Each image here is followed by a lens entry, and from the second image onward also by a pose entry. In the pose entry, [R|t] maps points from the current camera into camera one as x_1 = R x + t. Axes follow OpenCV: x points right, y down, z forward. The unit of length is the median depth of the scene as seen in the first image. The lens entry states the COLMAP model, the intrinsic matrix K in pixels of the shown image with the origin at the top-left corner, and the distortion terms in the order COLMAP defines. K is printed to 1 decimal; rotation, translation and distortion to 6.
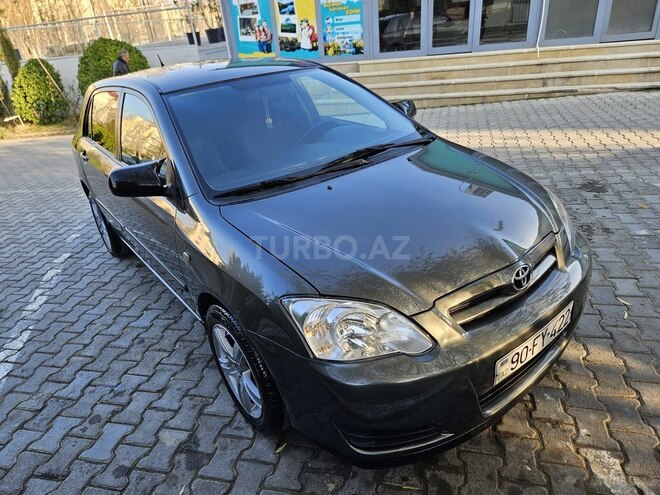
lens RADIAL K [[440.0, 0, 329.6], [0, 440.0, 252.0], [0, 0, 1]] dist [0.074956, -0.062557]
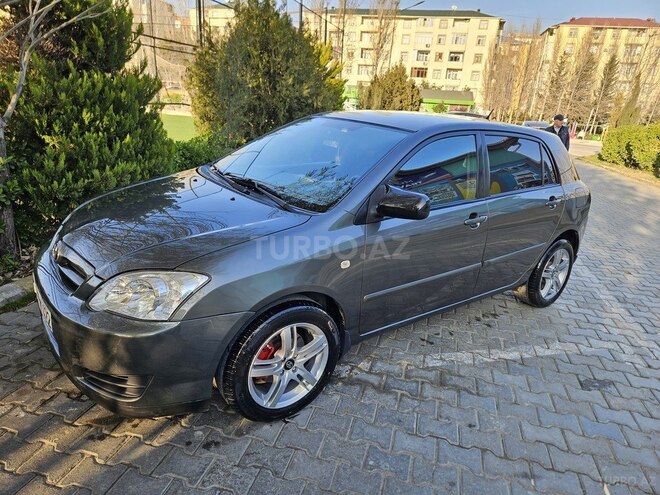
lens RADIAL K [[440.0, 0, 335.0], [0, 440.0, 249.0], [0, 0, 1]] dist [0.074956, -0.062557]
pose [[-0.002474, 0.419901, -0.907567, 1.173835], [-0.521693, 0.773735, 0.359403, -0.613970], [0.853129, 0.474361, 0.217145, 1.017812]]
